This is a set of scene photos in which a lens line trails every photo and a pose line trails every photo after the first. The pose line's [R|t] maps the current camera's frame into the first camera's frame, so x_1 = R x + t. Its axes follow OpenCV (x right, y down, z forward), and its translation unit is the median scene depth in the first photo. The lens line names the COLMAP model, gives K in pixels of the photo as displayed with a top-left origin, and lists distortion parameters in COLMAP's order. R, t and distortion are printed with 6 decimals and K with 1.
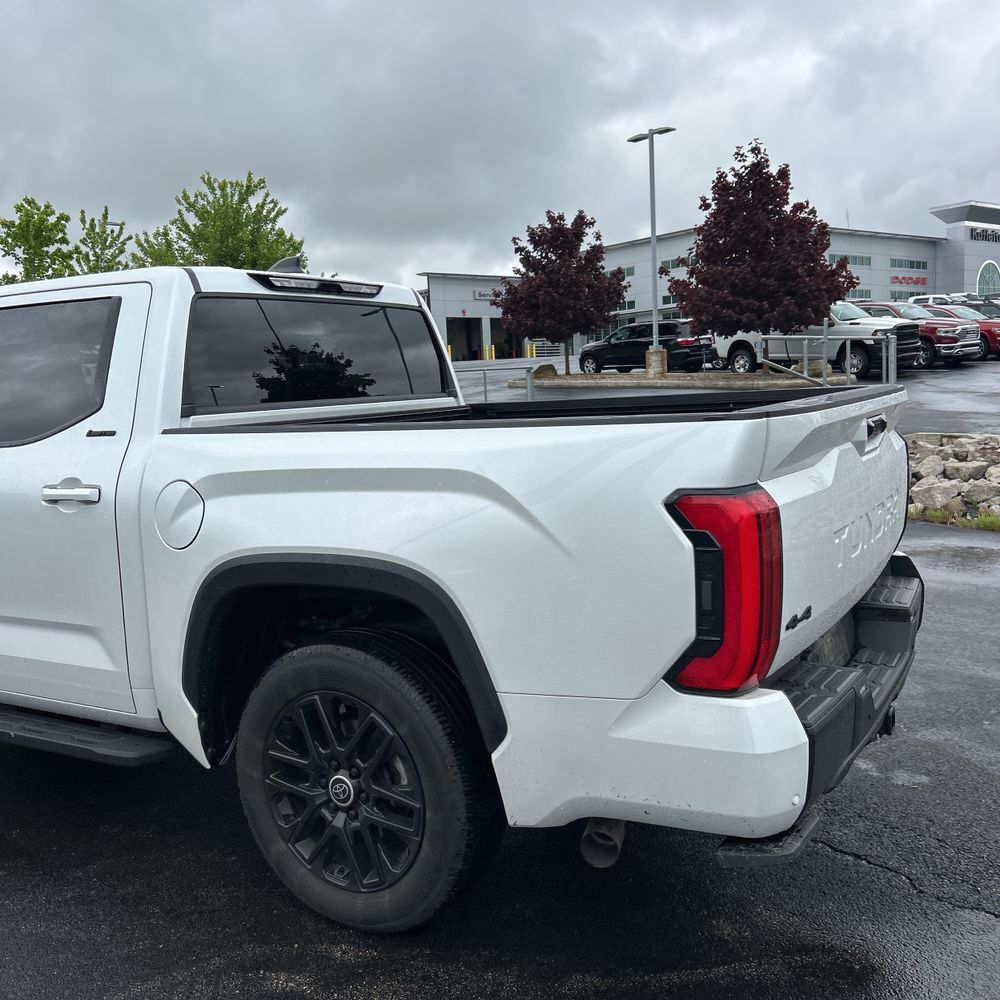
lens RADIAL K [[1012.8, 0, 492.1], [0, 1012.8, 513.6], [0, 0, 1]] dist [0.020356, 0.000000]
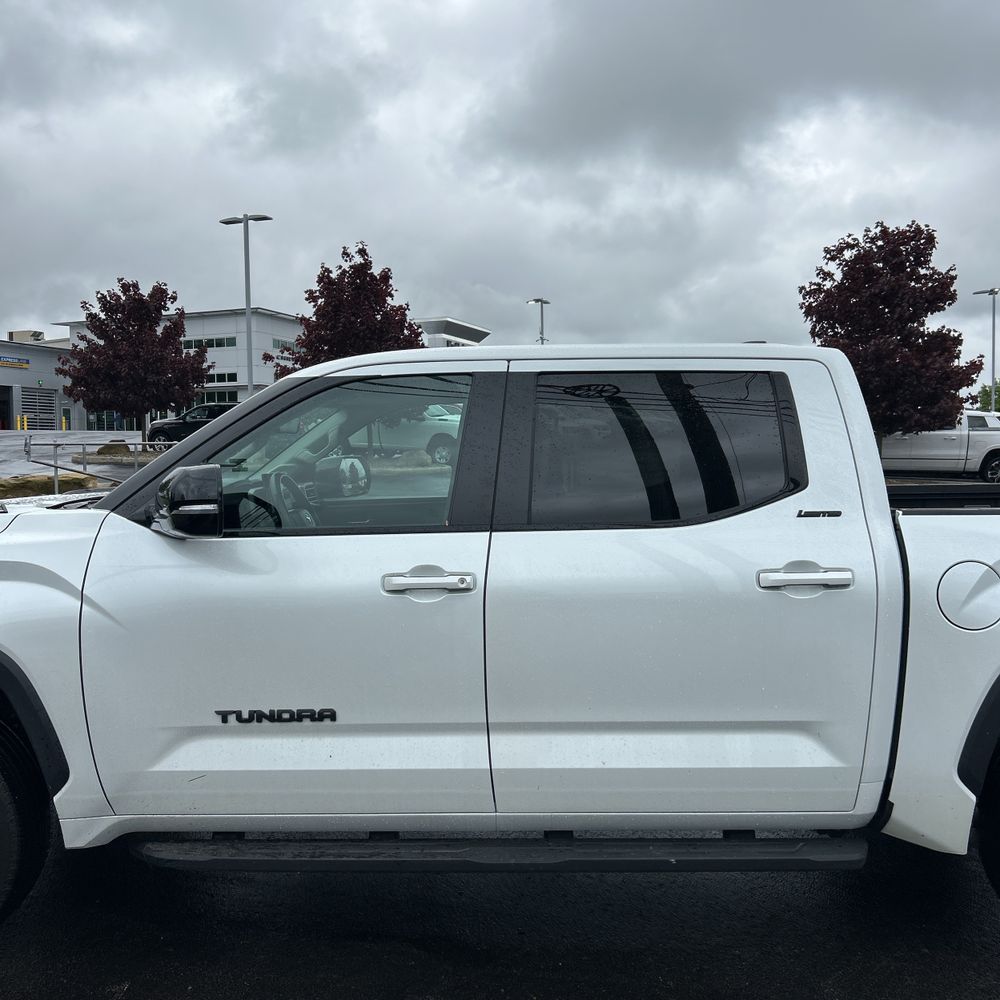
lens RADIAL K [[1012.8, 0, 501.0], [0, 1012.8, 499.0], [0, 0, 1]] dist [0.020356, 0.000000]
pose [[0.857586, 0.022000, 0.513870, -0.181177], [0.028165, 0.995577, -0.089627, -0.002527], [-0.513569, 0.091336, 0.853173, 0.054160]]
